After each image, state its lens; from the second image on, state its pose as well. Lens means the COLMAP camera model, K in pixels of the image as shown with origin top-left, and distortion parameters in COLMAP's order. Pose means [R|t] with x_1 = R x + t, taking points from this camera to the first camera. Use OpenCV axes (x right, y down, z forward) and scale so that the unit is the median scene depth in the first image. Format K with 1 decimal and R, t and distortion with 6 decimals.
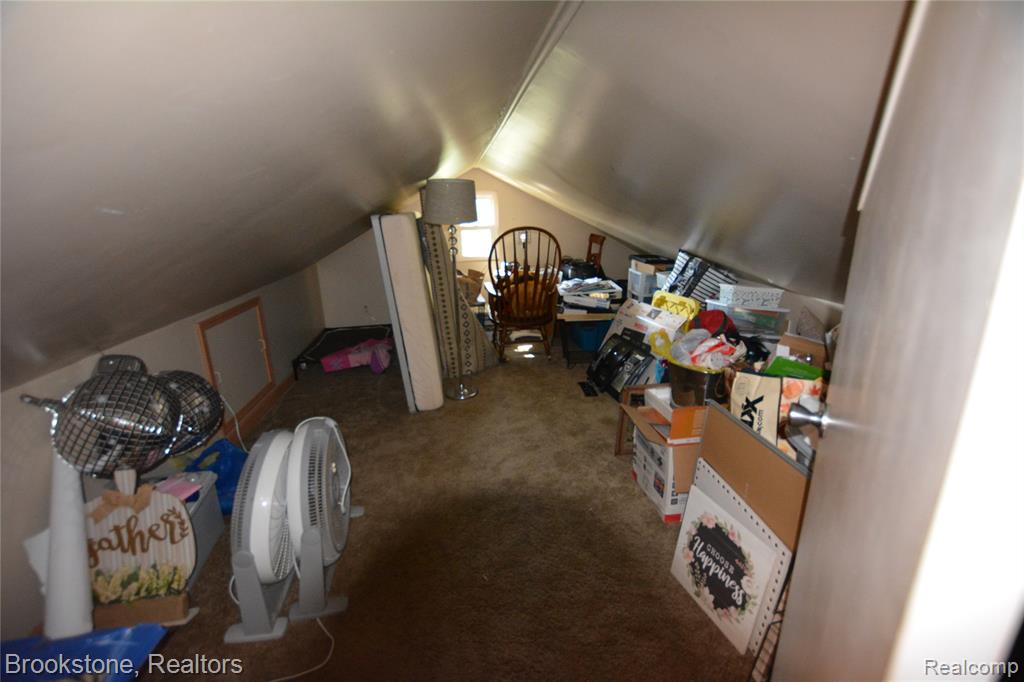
lens RADIAL K [[451.2, 0, 510.1], [0, 451.2, 336.7], [0, 0, 1]] dist [-0.024346, 0.000857]
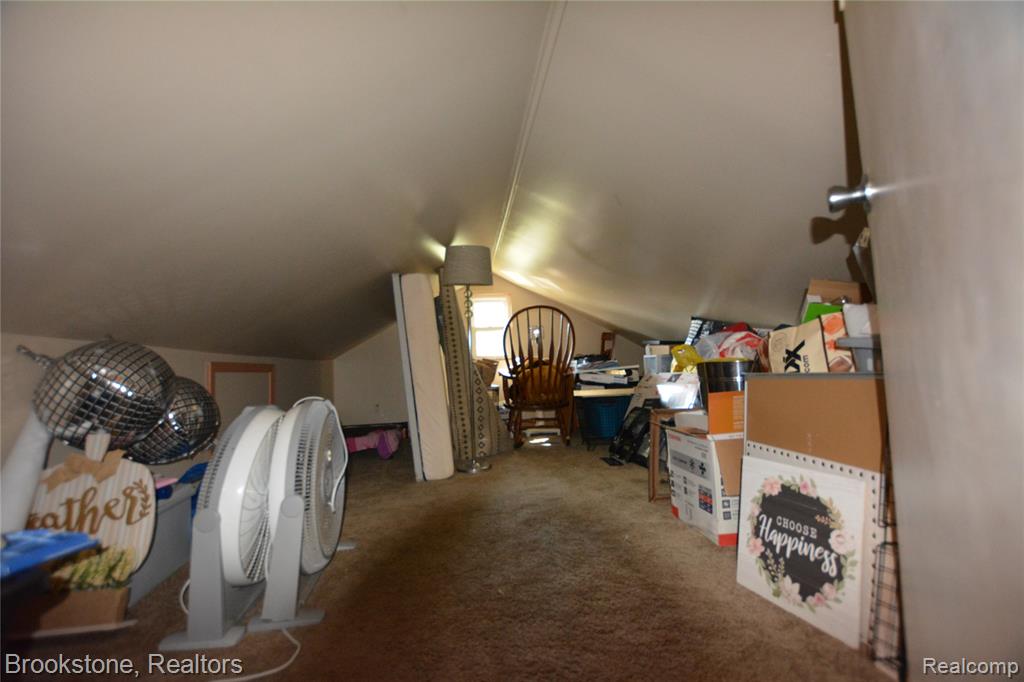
lens RADIAL K [[451.2, 0, 510.1], [0, 451.2, 336.7], [0, 0, 1]] dist [-0.024346, 0.000857]
pose [[0.999522, -0.015624, -0.026692, -0.010122], [0.005477, 0.938799, -0.344422, 0.362273], [0.030440, 0.344111, 0.938435, 0.099129]]
